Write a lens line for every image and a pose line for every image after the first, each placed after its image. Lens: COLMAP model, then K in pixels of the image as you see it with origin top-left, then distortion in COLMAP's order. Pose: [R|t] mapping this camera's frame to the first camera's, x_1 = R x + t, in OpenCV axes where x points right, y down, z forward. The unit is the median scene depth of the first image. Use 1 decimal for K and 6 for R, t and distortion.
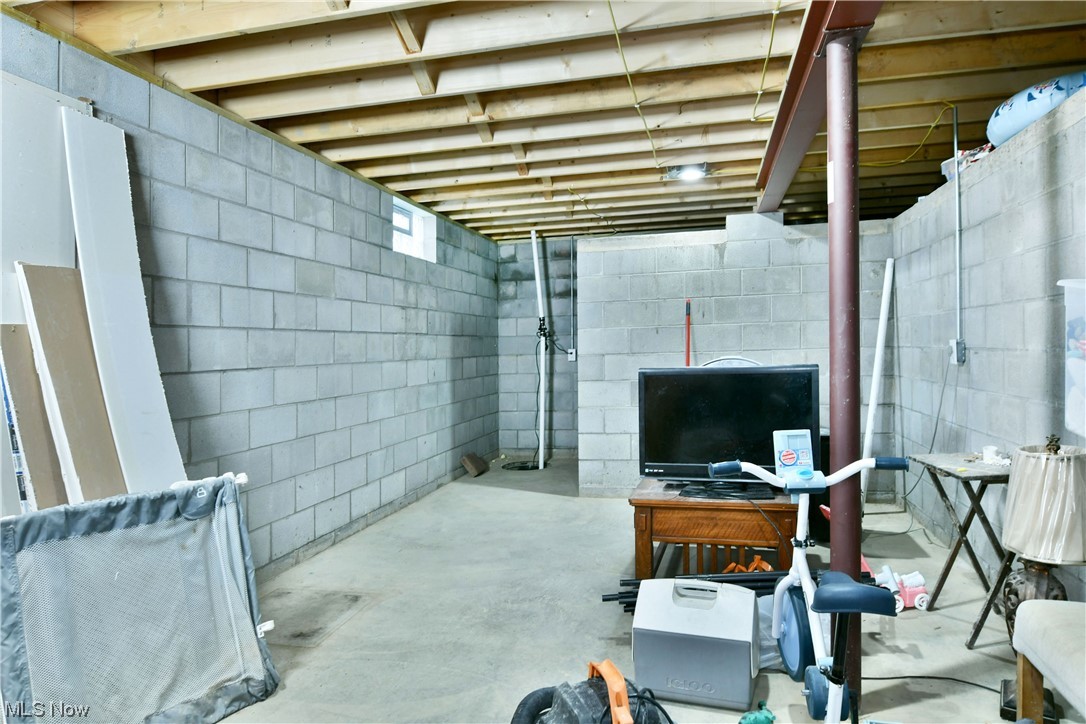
lens RADIAL K [[696.5, 0, 543.5], [0, 696.5, 314.3], [0, 0, 1]] dist [-0.002780, -0.001446]
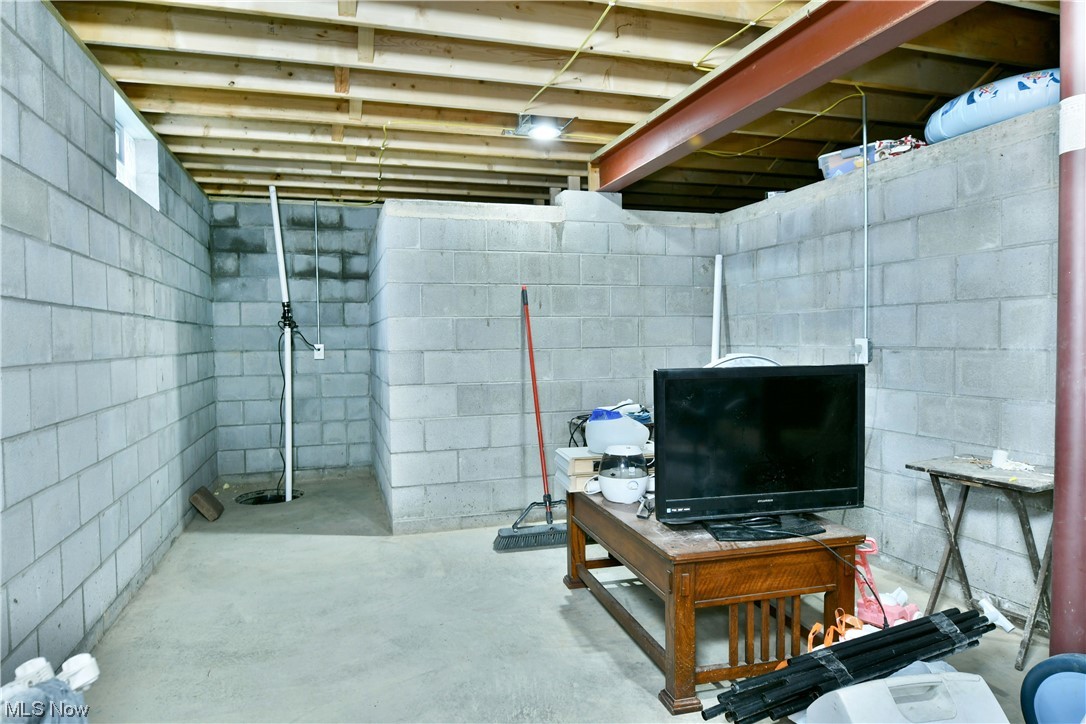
lens RADIAL K [[694.1, 0, 543.0], [0, 694.1, 362.0], [0, 0, 1]] dist [-0.007214, -0.004878]
pose [[0.863101, 0.000710, 0.505031, -0.192021], [-0.036058, 0.997534, 0.060221, 0.018601], [-0.503743, -0.070187, 0.860998, 0.267481]]
